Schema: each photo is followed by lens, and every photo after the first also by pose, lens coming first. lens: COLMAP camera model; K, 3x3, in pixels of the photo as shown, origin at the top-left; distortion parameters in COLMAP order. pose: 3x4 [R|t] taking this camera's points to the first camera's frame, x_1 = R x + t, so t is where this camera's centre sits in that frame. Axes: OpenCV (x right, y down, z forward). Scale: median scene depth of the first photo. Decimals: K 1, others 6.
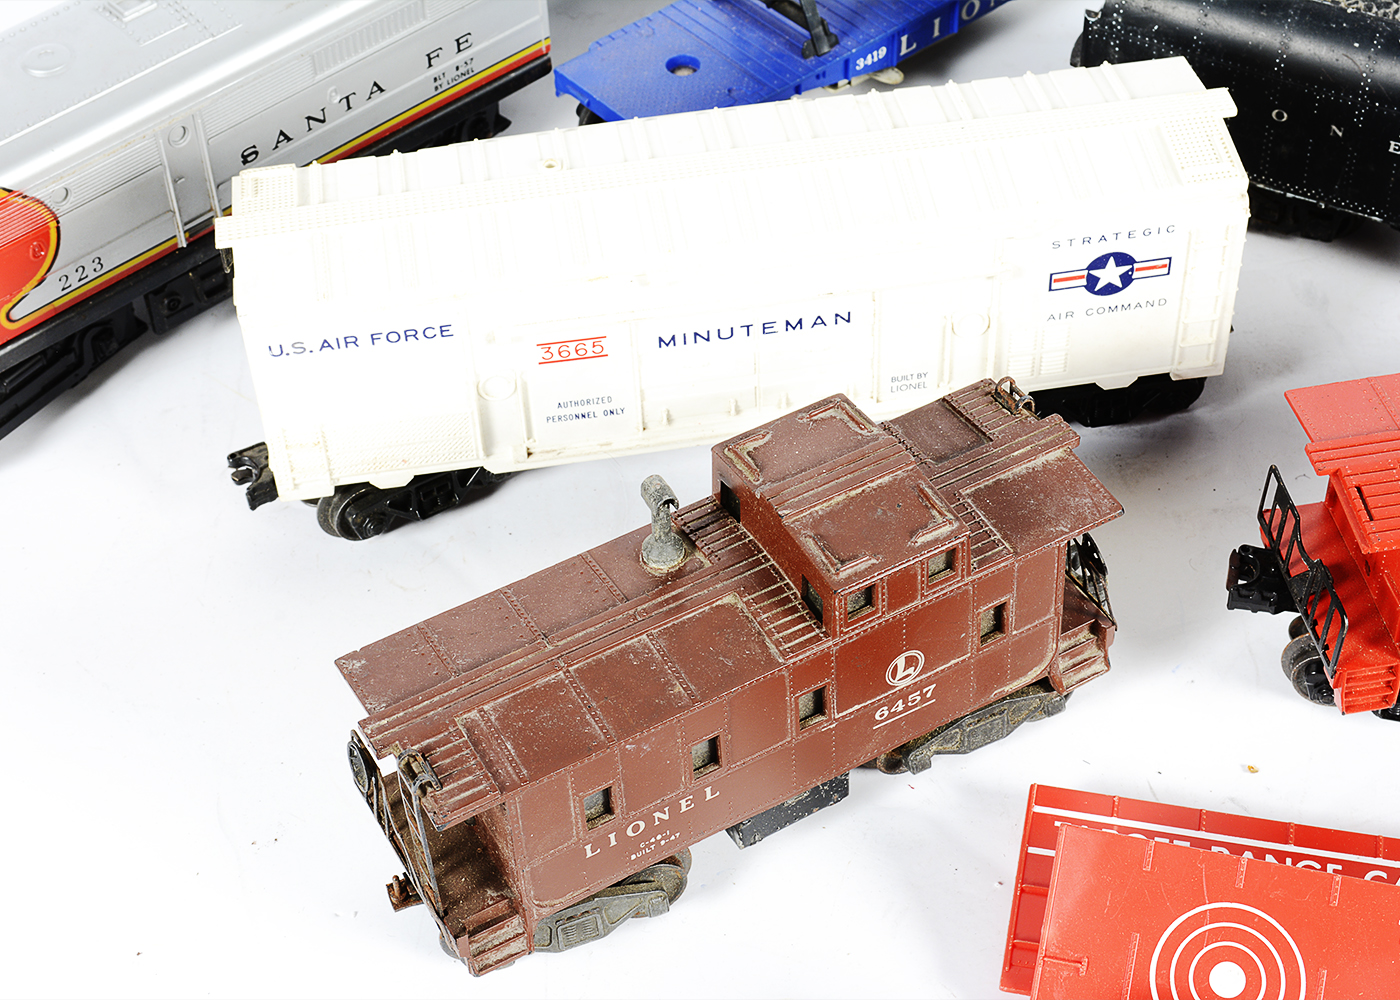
lens RADIAL K [[2449.9, 0, 700.0], [0, 2449.9, 500.0], [0, 0, 1]] dist [-0.025894, 0.130901]
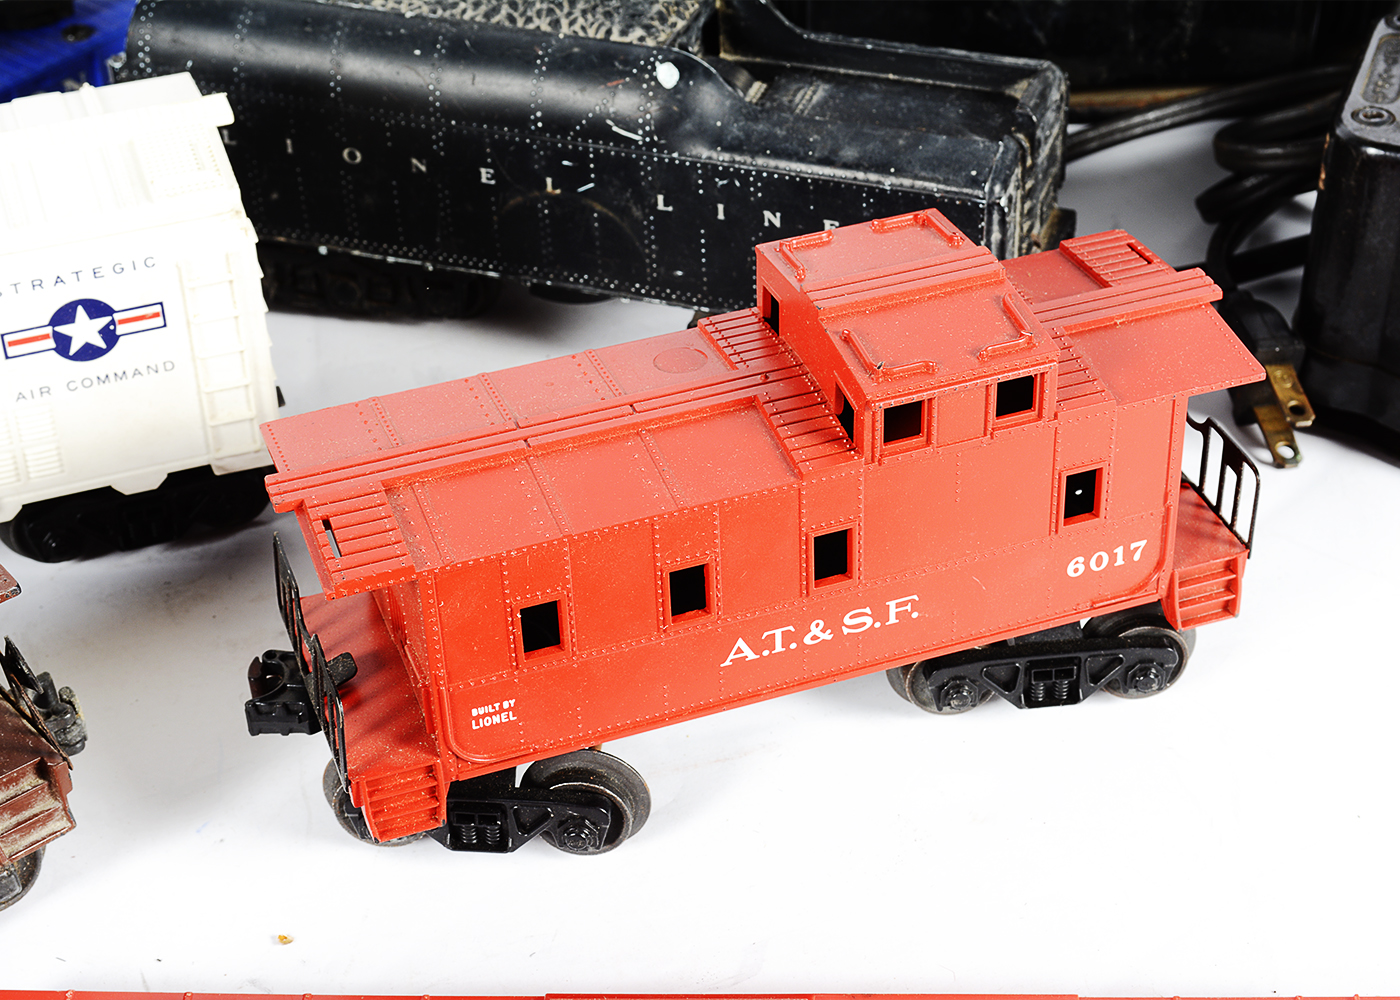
lens RADIAL K [[2587.8, 0, 700.0], [0, 2587.8, 500.0], [0, 0, 1]] dist [0.017103, -0.123839]
pose [[0.983123, -0.094717, 0.156516, 0.225369], [0.118523, 0.981475, -0.150531, 0.105800], [-0.139359, 0.166541, 0.976137, 0.186093]]
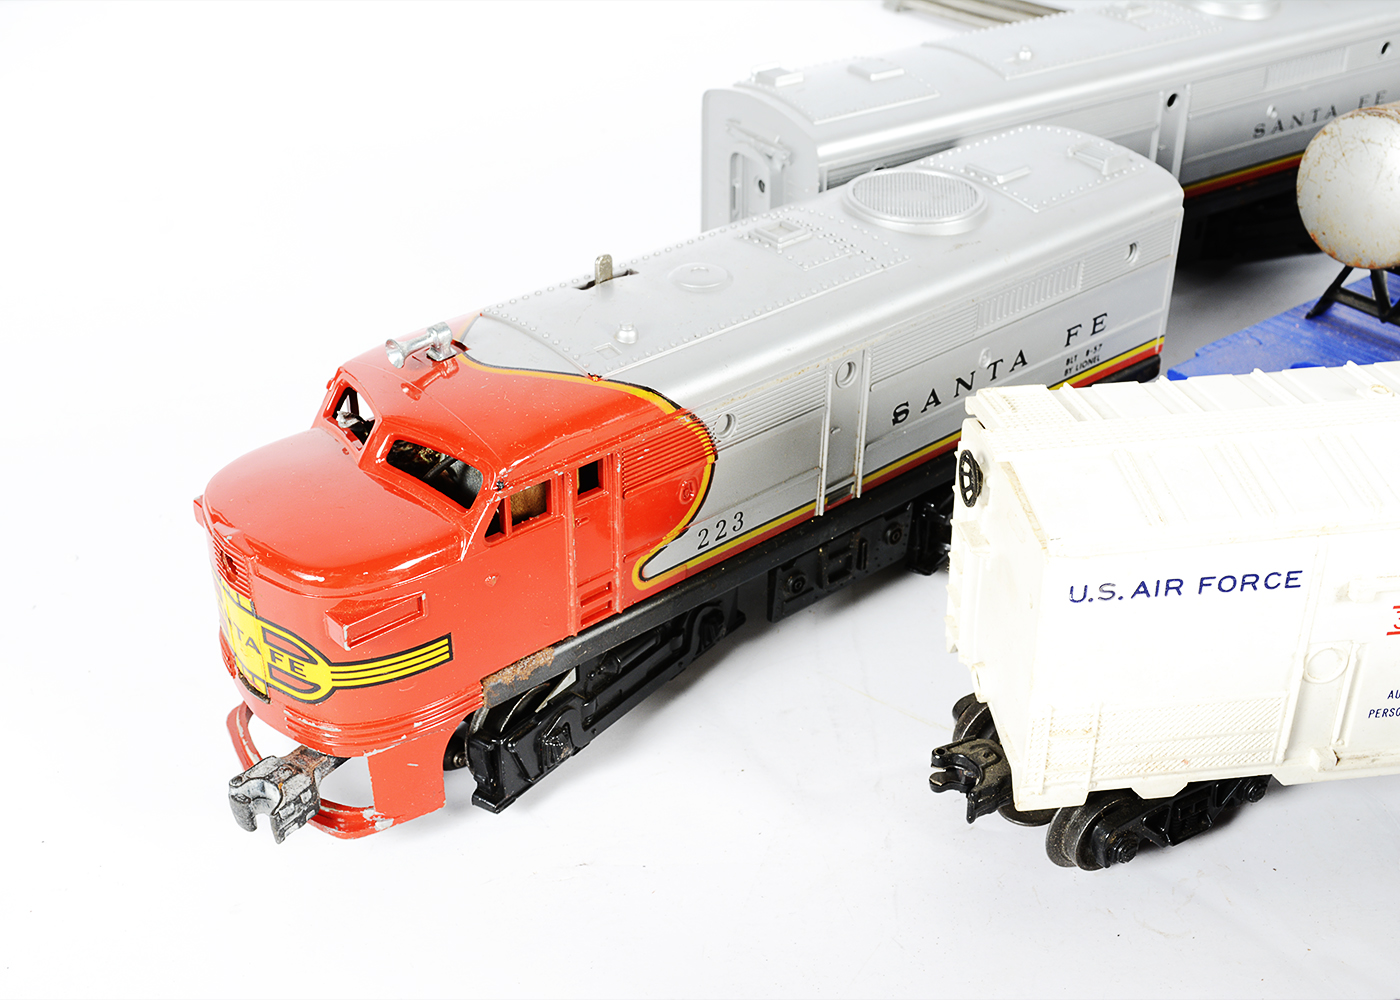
lens RADIAL K [[1762.3, 0, 700.0], [0, 1762.3, 500.0], [0, 0, 1]] dist [-0.029545, -0.028442]
pose [[0.999146, 0.040911, 0.005793, -0.282001], [-0.038232, 0.968540, -0.245903, 0.046412], [-0.015671, 0.245472, 0.969277, 0.453599]]
